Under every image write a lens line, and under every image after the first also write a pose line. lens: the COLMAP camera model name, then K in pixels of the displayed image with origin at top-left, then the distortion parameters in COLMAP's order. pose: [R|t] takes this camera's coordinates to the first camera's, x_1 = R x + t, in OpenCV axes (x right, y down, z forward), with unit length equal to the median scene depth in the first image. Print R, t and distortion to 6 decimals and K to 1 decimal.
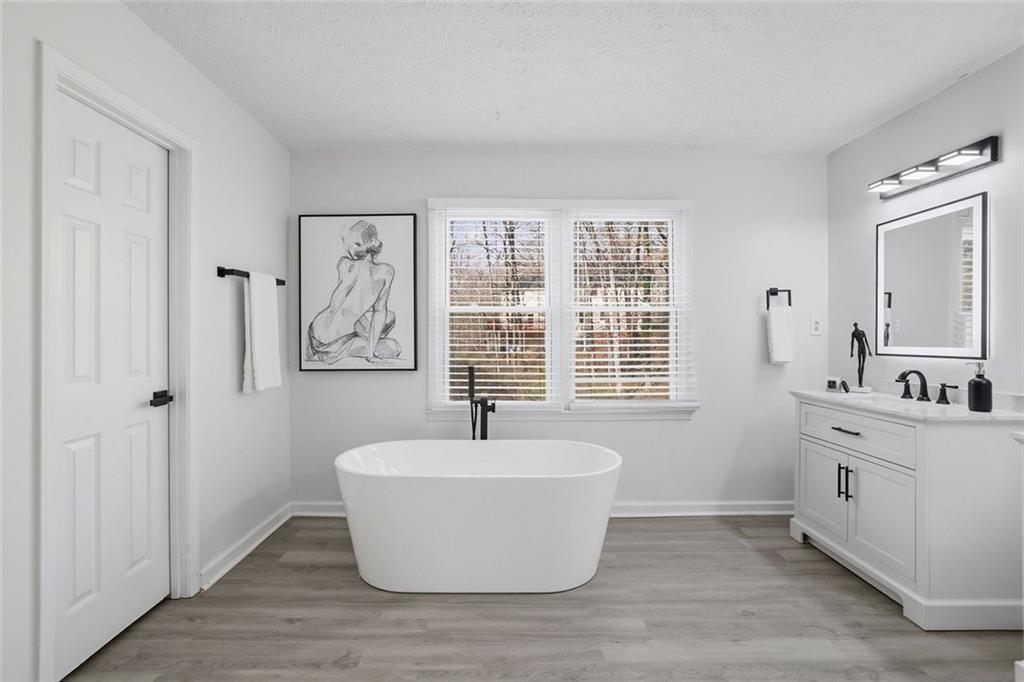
lens RADIAL K [[457.0, 0, 512.8], [0, 457.0, 334.5], [0, 0, 1]] dist [-0.049897, 0.020389]
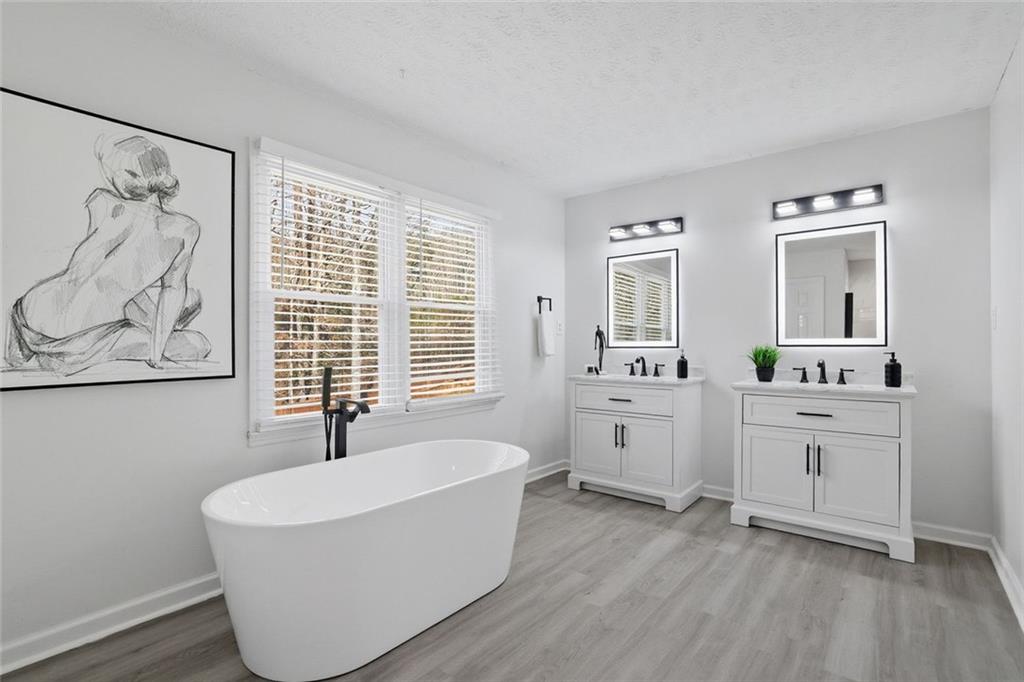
lens RADIAL K [[468.6, 0, 512.0], [0, 468.6, 341.0], [0, 0, 1]] dist [-0.056535, 0.024192]
pose [[0.650945, 0.002086, 0.759122, -0.544476], [-0.002565, 0.999997, -0.000548, 0.026154], [-0.759121, -0.001590, 0.650948, 0.257488]]
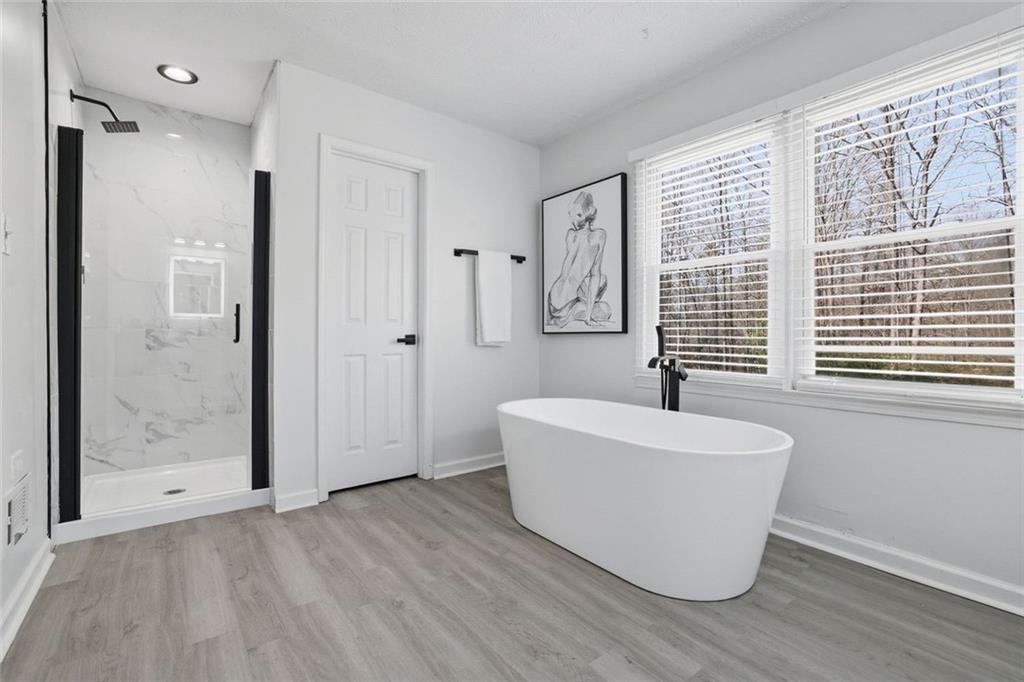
lens RADIAL K [[457.0, 0, 512.8], [0, 457.0, 334.5], [0, 0, 1]] dist [-0.049897, 0.020389]
pose [[0.601914, -0.000222, -0.798561, 0.484045], [-0.000560, 1.000000, -0.000699, 0.095739], [0.798561, 0.000868, 0.601913, 0.267846]]
